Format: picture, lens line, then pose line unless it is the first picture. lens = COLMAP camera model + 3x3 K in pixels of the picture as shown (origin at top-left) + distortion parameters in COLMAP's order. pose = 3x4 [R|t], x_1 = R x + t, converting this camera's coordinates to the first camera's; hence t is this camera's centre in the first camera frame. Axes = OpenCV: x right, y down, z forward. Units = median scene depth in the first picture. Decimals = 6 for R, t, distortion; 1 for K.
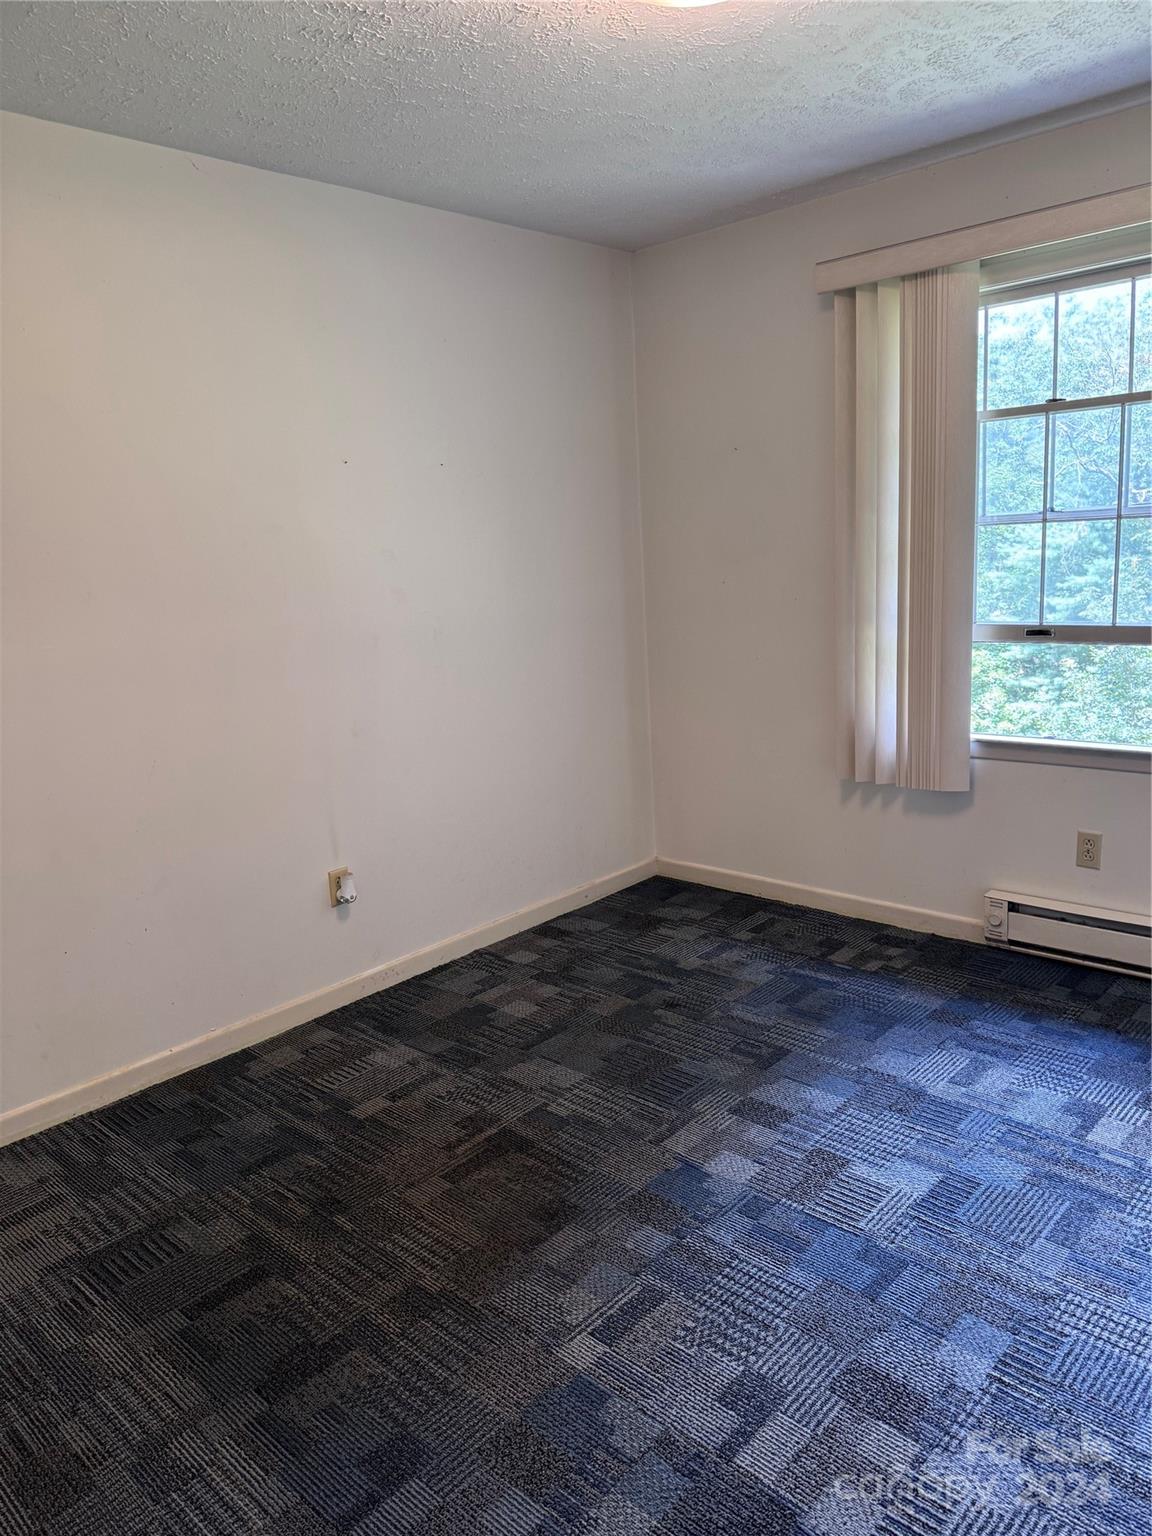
lens RADIAL K [[1076.6, 0, 576.4], [0, 1076.6, 762.6], [0, 0, 1]] dist [0.082660, -0.079517]
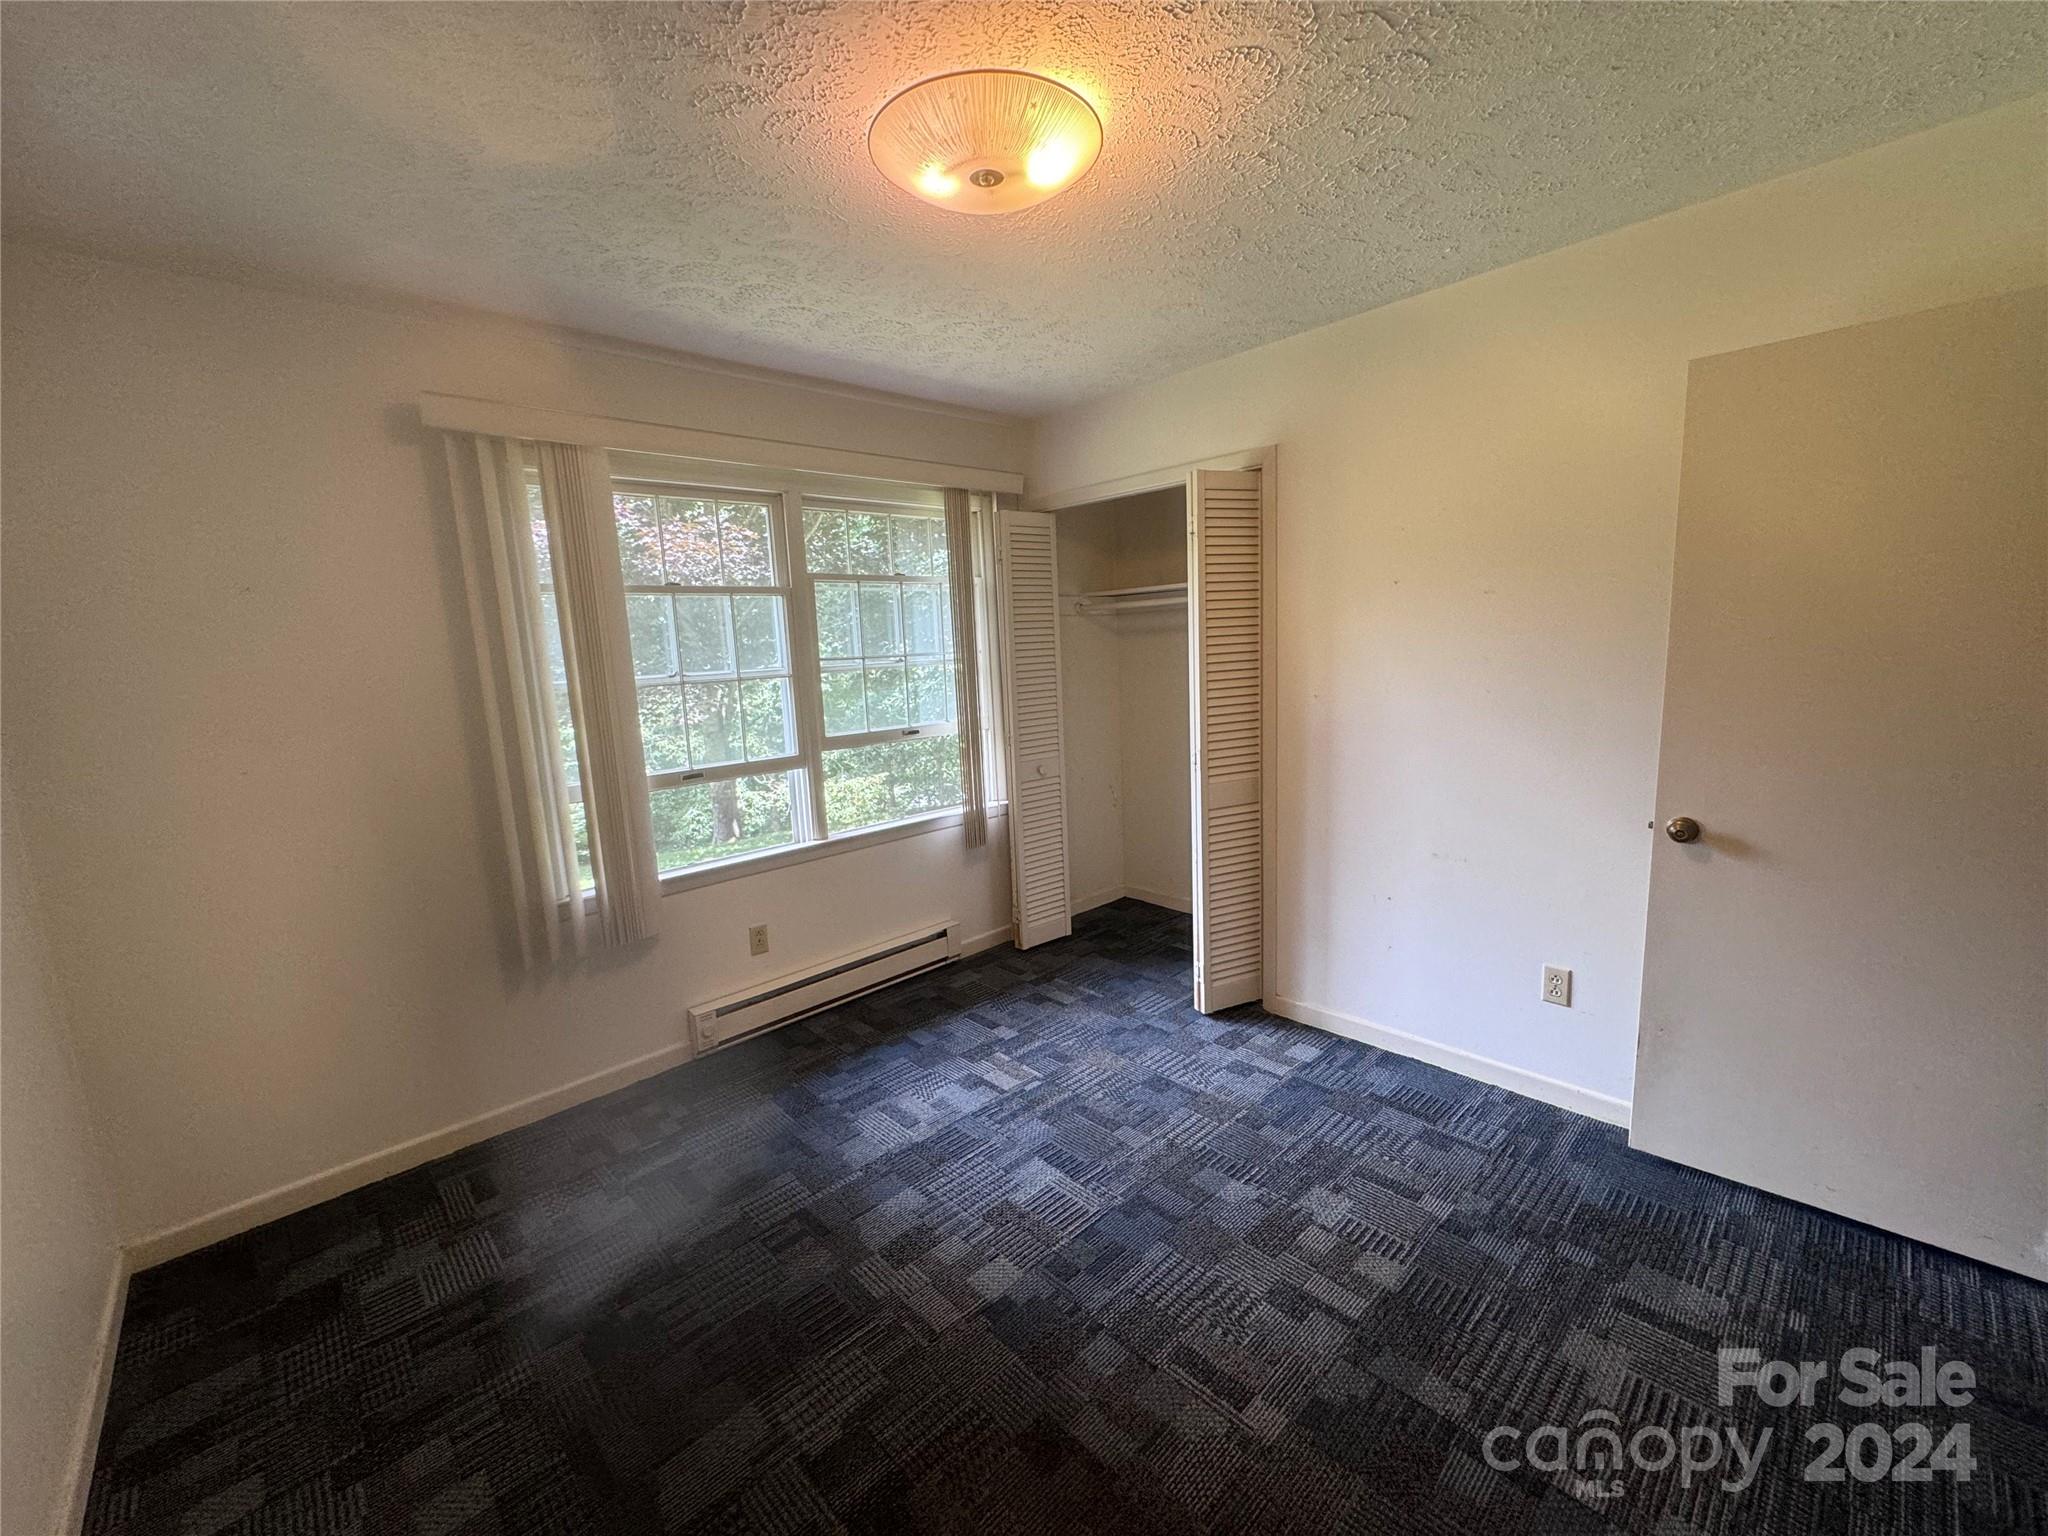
lens RADIAL K [[819.8, 0, 1028.7], [0, 819.8, 767.2], [0, 0, 1]] dist [0.002907, 0.001041]
pose [[0.072176, -0.103650, 0.991992, -0.571431], [0.241259, 0.966864, 0.083471, -0.156251], [-0.967773, 0.233302, 0.094791, 0.764807]]
